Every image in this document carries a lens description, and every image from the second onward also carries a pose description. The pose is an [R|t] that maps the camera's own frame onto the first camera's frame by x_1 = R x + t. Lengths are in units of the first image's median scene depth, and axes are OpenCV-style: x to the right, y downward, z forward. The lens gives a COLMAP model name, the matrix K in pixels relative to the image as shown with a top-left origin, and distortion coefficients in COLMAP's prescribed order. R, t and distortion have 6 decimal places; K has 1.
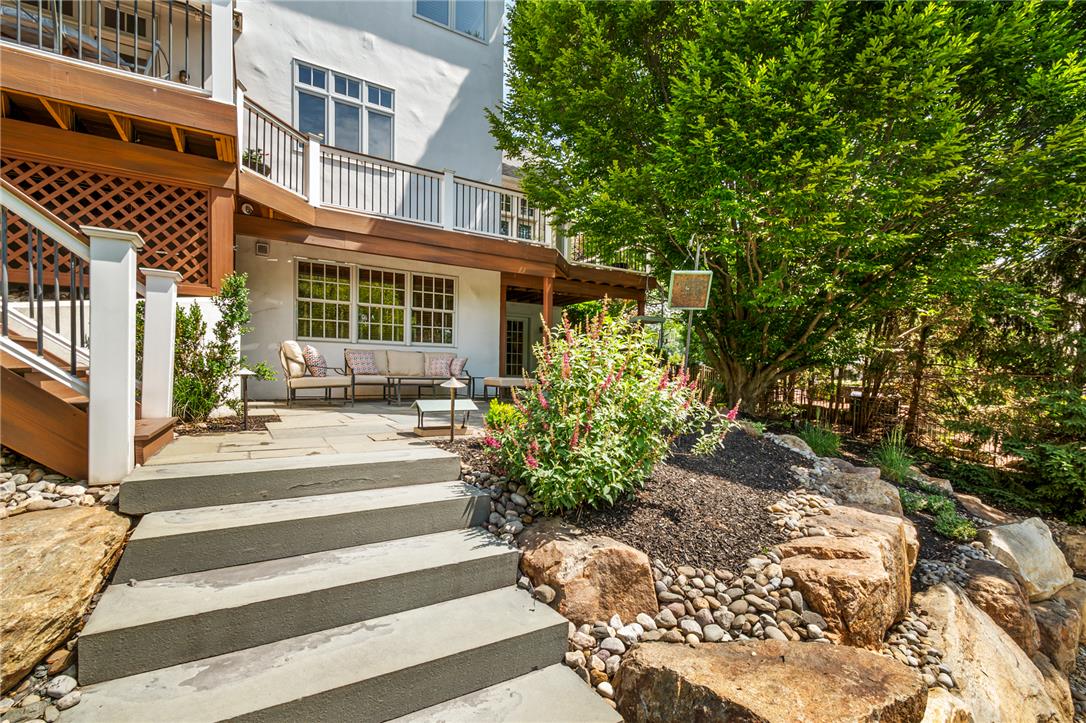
lens RADIAL K [[484.7, 0, 537.0], [0, 484.7, 389.8], [0, 0, 1]] dist [0.005704, 0.000589]
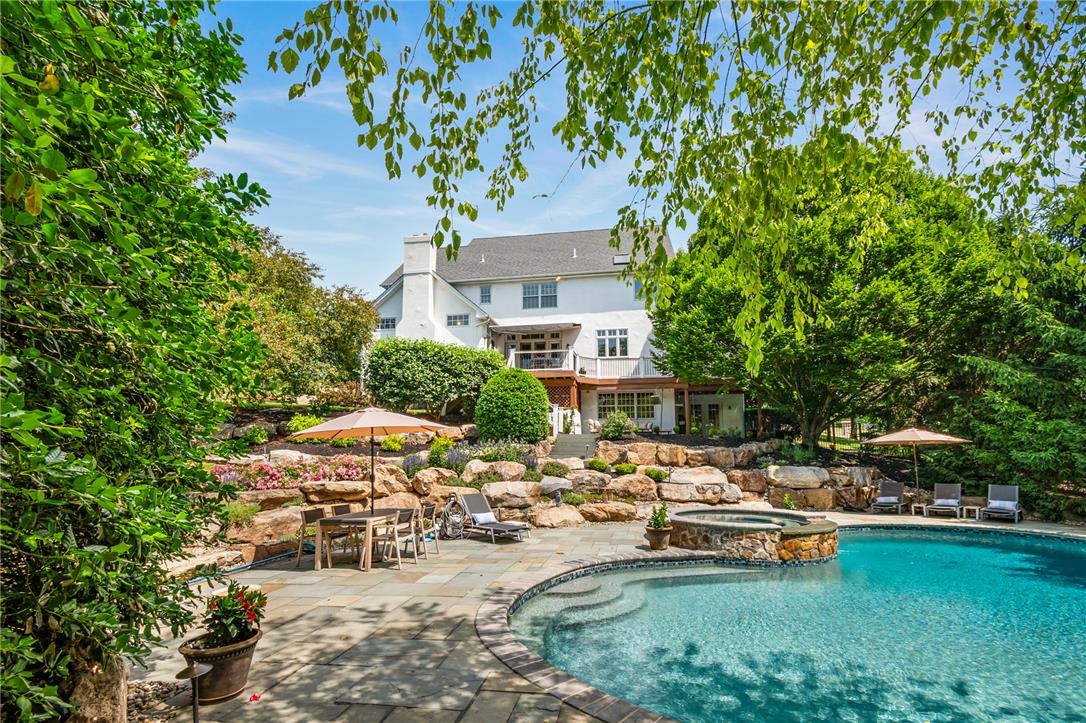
lens RADIAL K [[484.7, 0, 543.4], [0, 484.7, 360.7], [0, 0, 1]] dist [0.005704, 0.000589]
pose [[0.763166, -0.139256, -0.631019, 1.160270], [-0.011748, 0.973353, -0.229011, 0.226793], [0.646095, 0.182187, 0.741194, -1.465684]]
